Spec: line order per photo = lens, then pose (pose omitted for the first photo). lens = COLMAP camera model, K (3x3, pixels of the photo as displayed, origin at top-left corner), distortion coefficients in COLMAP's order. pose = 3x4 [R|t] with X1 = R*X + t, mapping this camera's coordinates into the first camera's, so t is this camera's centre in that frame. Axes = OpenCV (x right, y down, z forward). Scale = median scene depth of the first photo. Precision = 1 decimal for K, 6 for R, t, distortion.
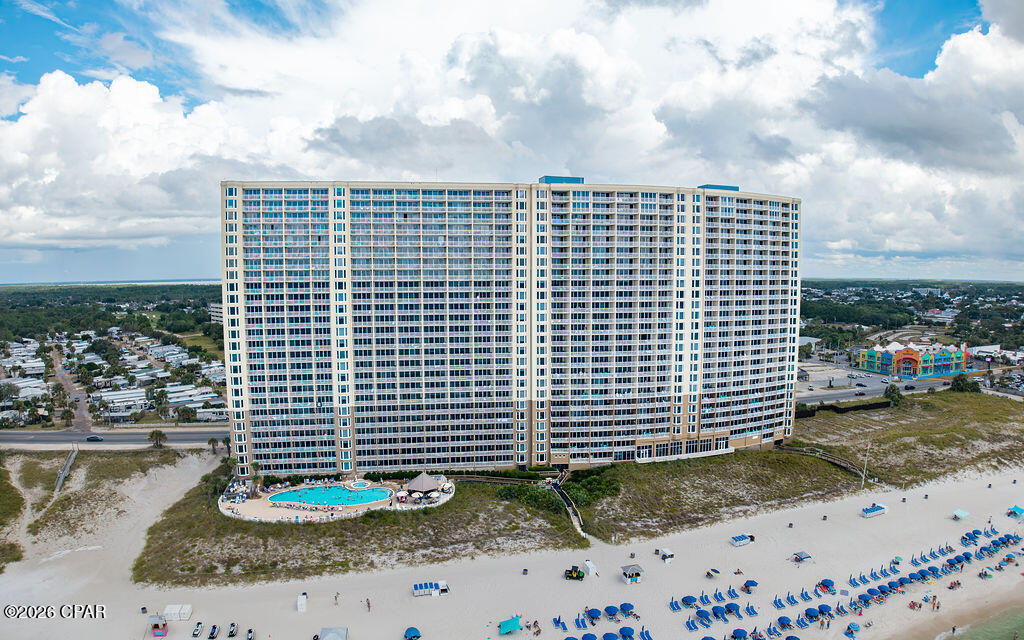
lens RADIAL K [[588.0, 0, 512.5], [0, 588.0, 317.7], [0, 0, 1]] dist [-0.175000, 0.021237]
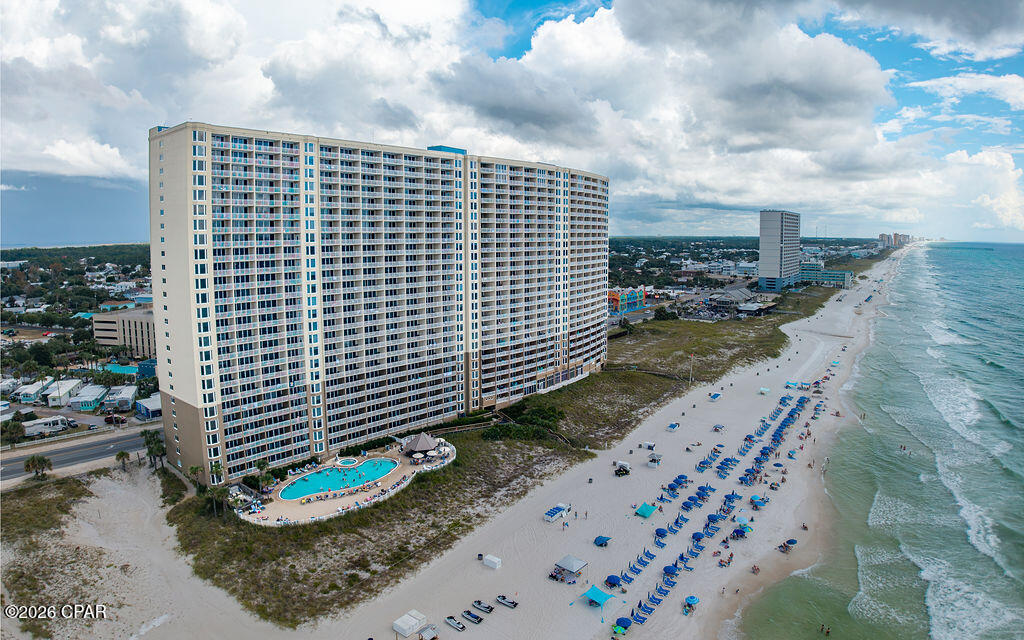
lens RADIAL K [[589.4, 0, 510.1], [0, 589.4, 275.5], [0, 0, 1]] dist [-0.150196, 0.000473]
pose [[0.781243, -0.043217, 0.622729, -0.609445], [0.046521, 0.998857, 0.010958, -0.011207], [-0.622491, 0.020409, 0.782361, 0.089118]]
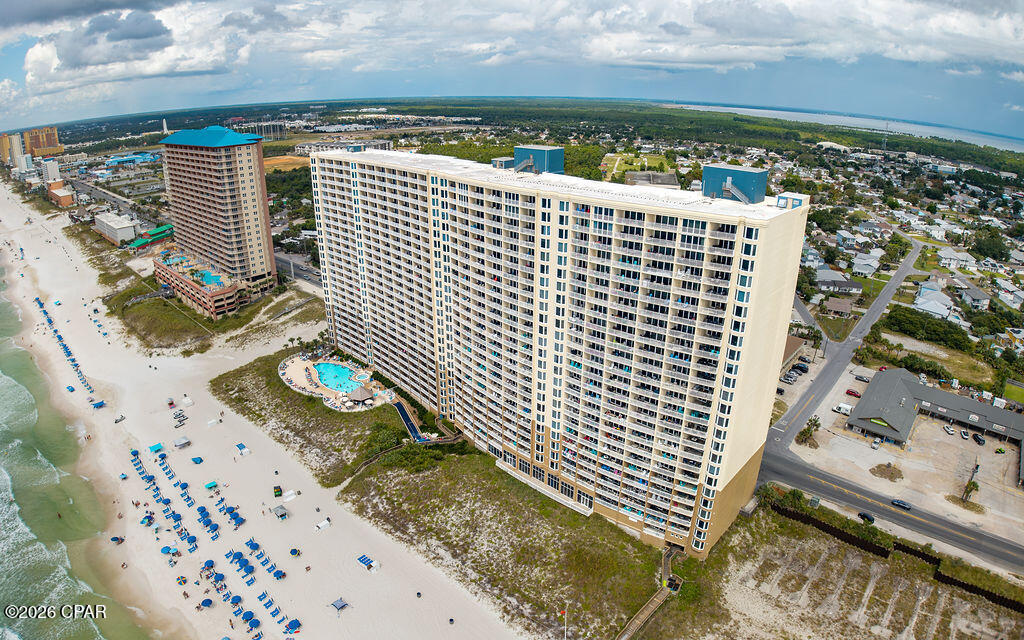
lens RADIAL K [[588.0, 0, 512.5], [0, 588.0, 317.7], [0, 0, 1]] dist [-0.175000, 0.021237]
pose [[0.541460, 0.311935, -0.780716, 0.988198], [-0.063593, 0.941157, 0.331934, -0.340158], [0.838318, -0.130081, 0.529435, 0.551076]]
